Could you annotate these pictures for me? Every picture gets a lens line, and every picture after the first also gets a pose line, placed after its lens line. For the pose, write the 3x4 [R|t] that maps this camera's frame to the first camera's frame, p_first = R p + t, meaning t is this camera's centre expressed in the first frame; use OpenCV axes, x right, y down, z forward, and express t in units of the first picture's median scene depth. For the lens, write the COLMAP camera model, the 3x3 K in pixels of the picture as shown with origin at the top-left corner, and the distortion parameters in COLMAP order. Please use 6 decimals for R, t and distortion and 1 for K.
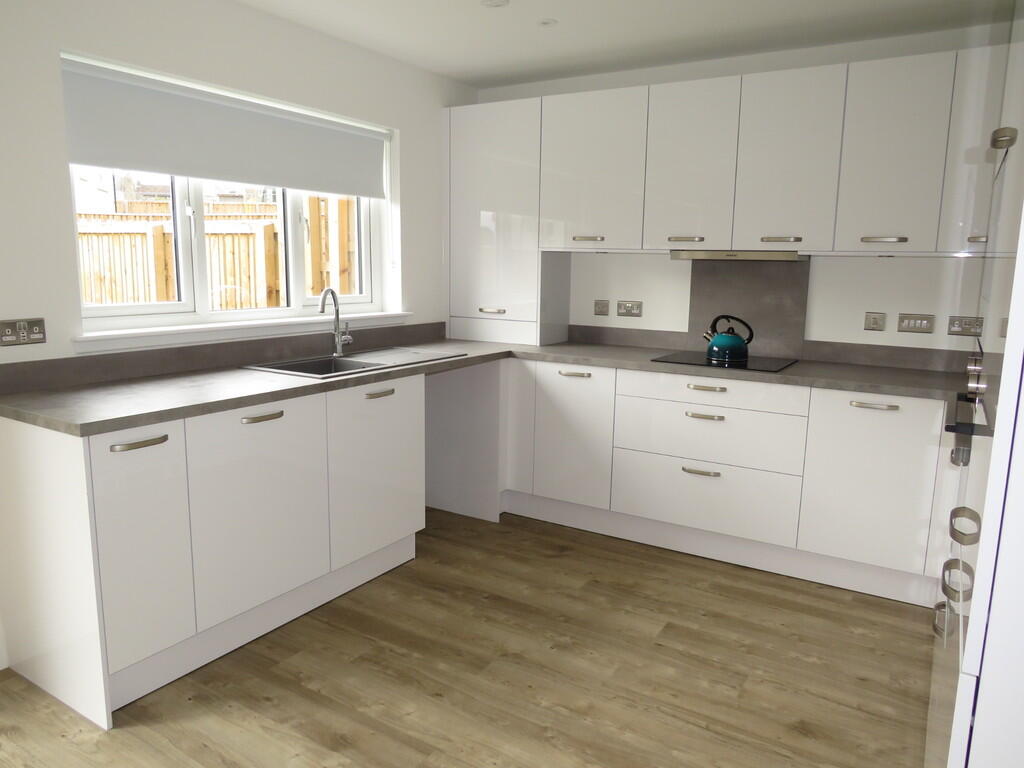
lens RADIAL K [[729.9, 0, 510.8], [0, 729.9, 385.5], [0, 0, 1]] dist [-0.022108, -0.007999]
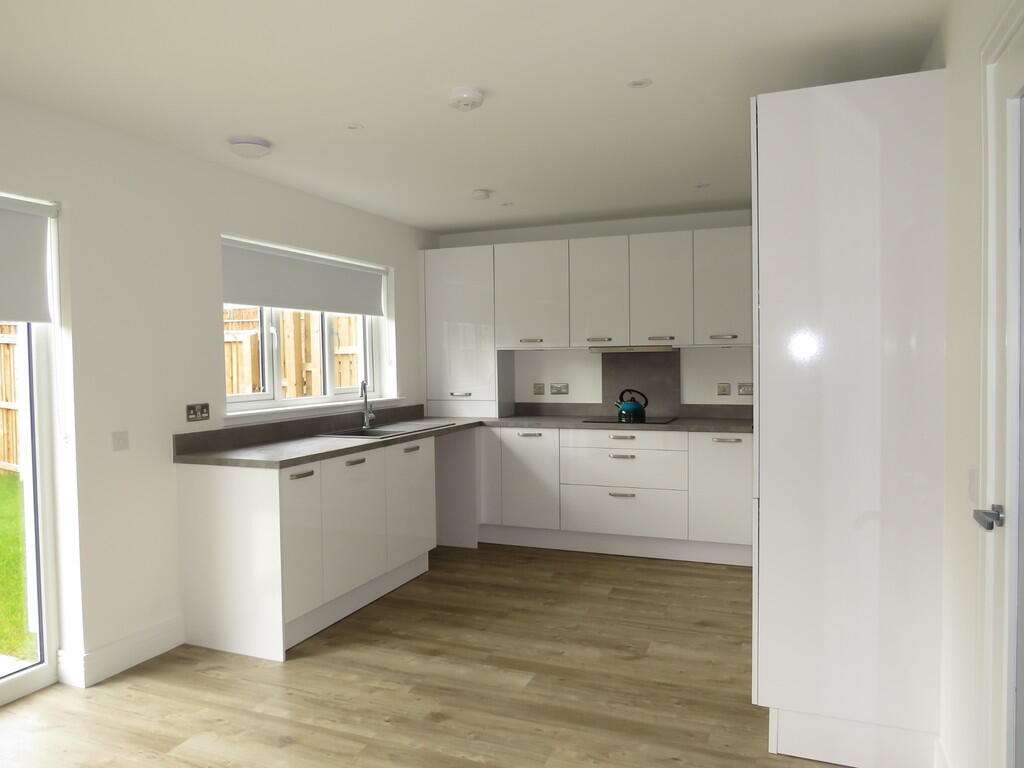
lens RADIAL K [[729.9, 0, 512.6], [0, 729.9, 382.0], [0, 0, 1]] dist [-0.022108, -0.007999]
pose [[0.985134, -0.035497, 0.168082, -0.202847], [0.057607, 0.990028, -0.128554, 0.071477], [-0.161842, 0.136326, 0.977355, -0.450504]]
